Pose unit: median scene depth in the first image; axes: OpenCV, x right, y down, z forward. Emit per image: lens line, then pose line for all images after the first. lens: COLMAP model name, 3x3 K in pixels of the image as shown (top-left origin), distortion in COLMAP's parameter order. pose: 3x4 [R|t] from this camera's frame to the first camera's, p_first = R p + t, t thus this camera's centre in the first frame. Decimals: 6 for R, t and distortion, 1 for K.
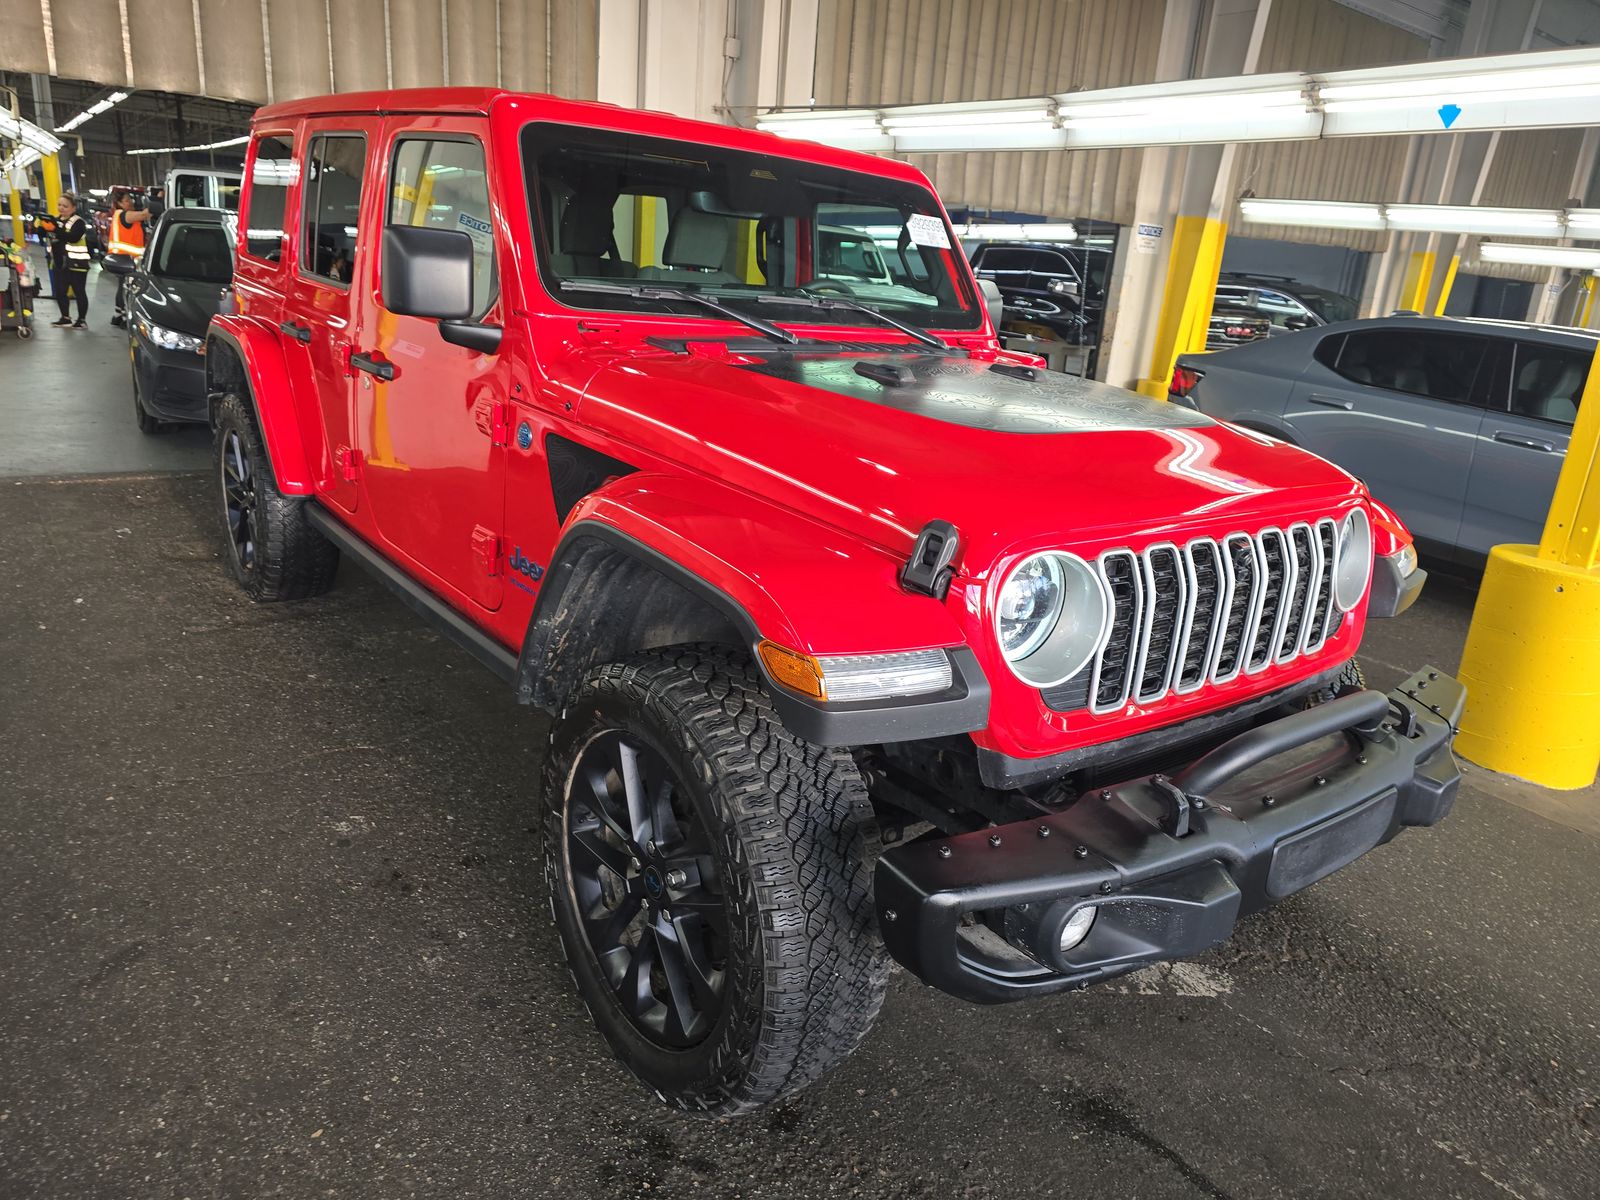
lens RADIAL K [[1046.2, 0, 800.0], [0, 1046.2, 600.0], [0, 0, 1]] dist [0.042960, -0.024732]
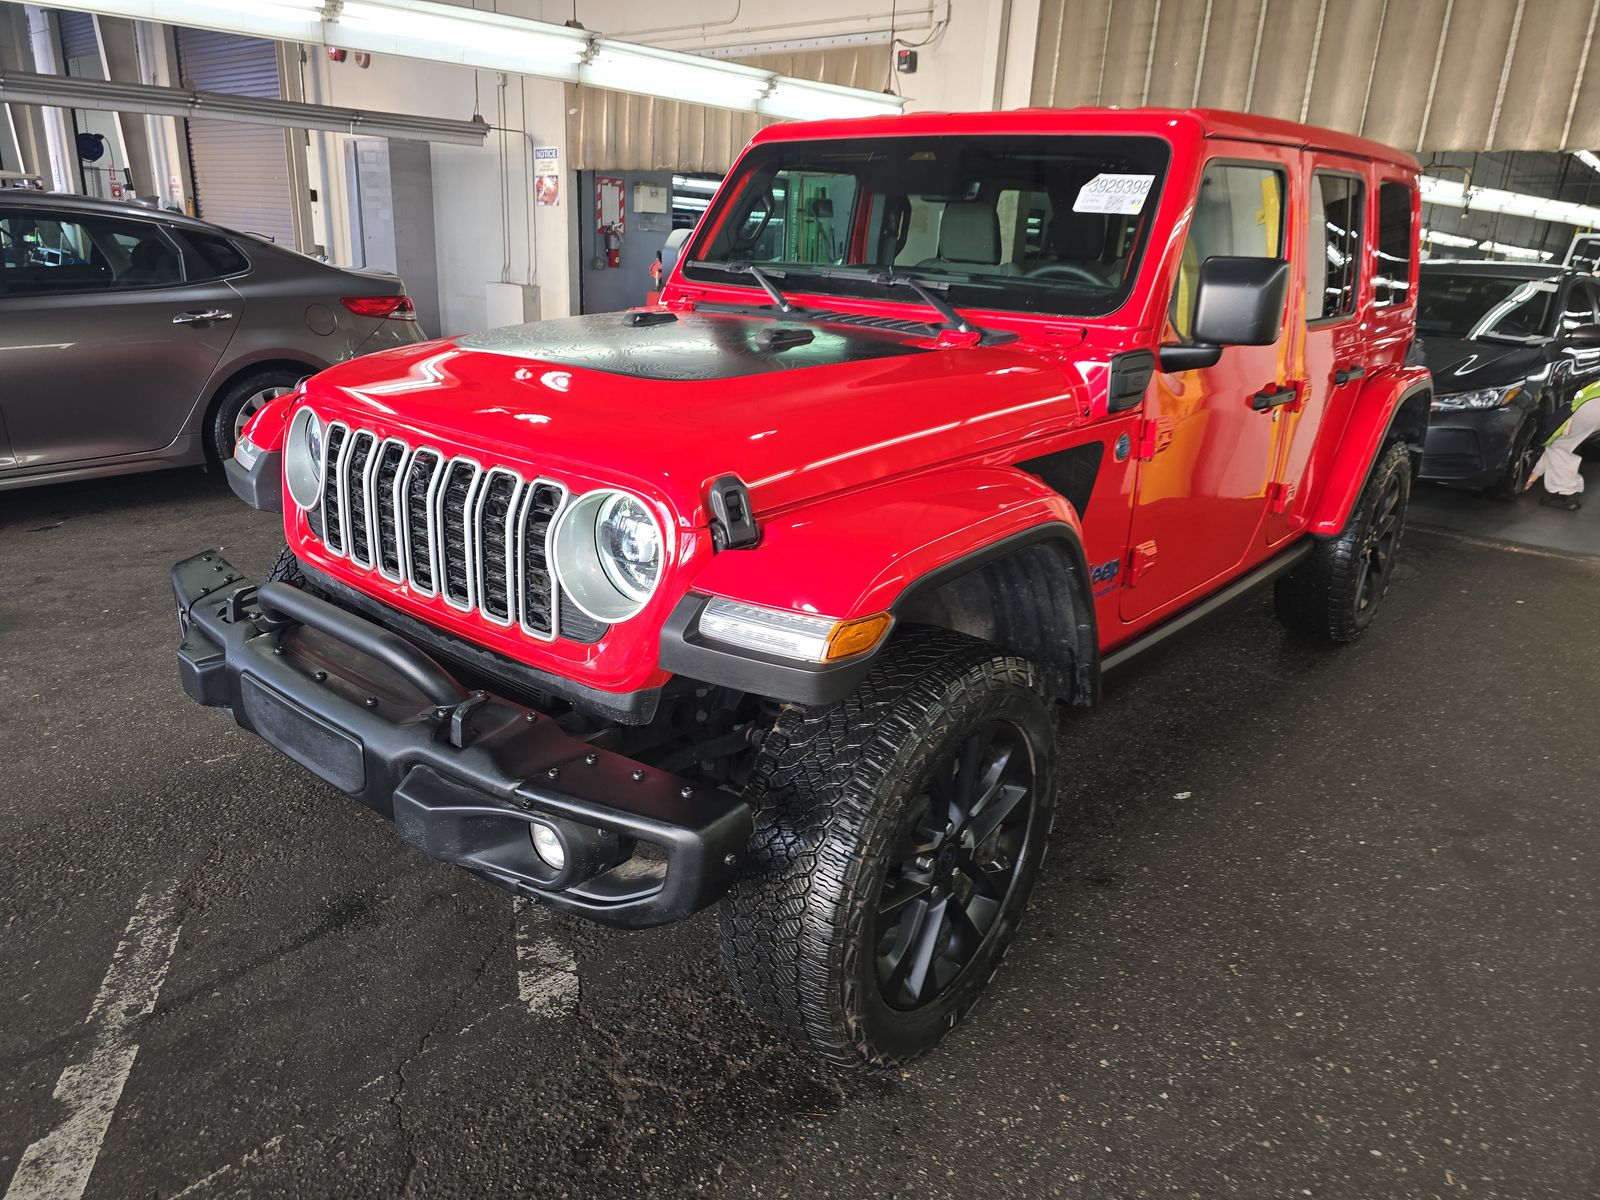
lens RADIAL K [[1046.2, 0, 800.0], [0, 1046.2, 600.0], [0, 0, 1]] dist [0.042960, -0.024732]
pose [[0.244619, 0.249244, -0.937037, 0.464679], [-0.319982, 0.933009, 0.164640, -0.064586], [0.915299, 0.259561, 0.307986, 0.327626]]
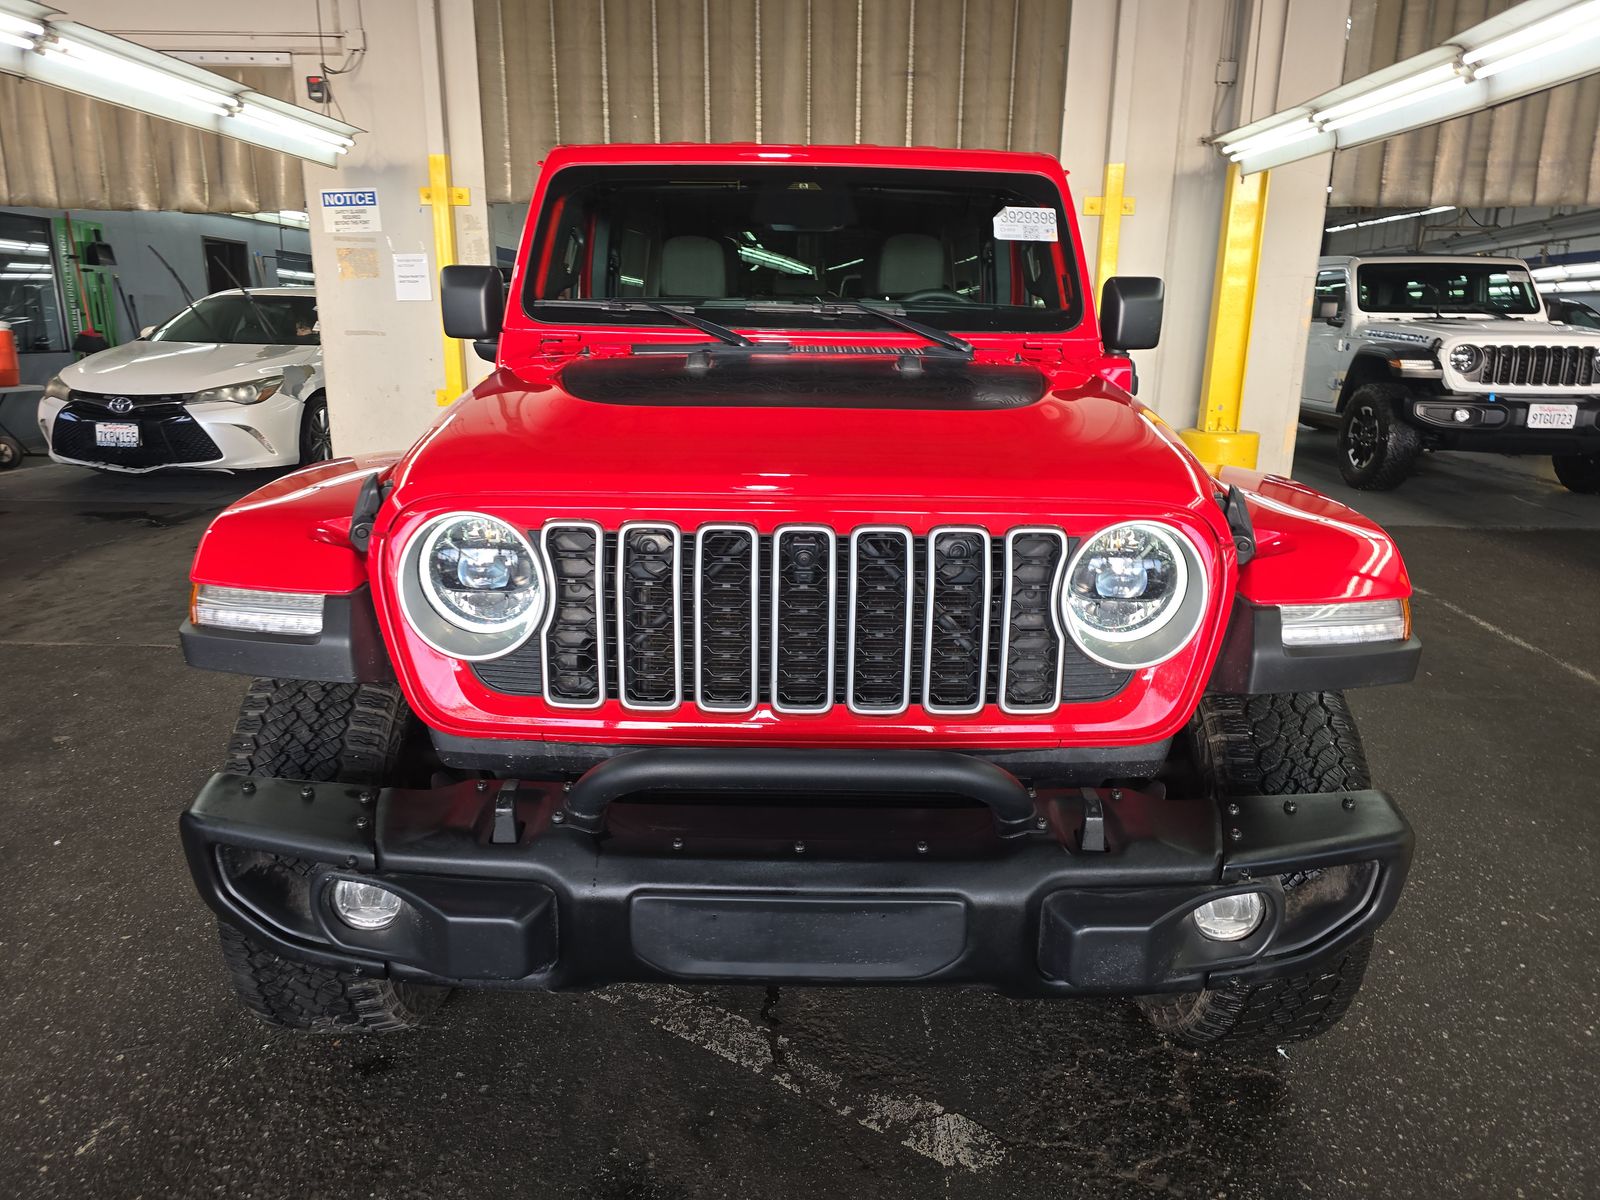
lens RADIAL K [[1046.2, 0, 800.0], [0, 1046.2, 600.0], [0, 0, 1]] dist [0.042960, -0.024732]
pose [[0.798000, 0.089333, -0.596000, 0.276057], [-0.131633, 0.990911, -0.027721, 0.004637], [0.588106, 0.100574, 0.802506, 0.113742]]
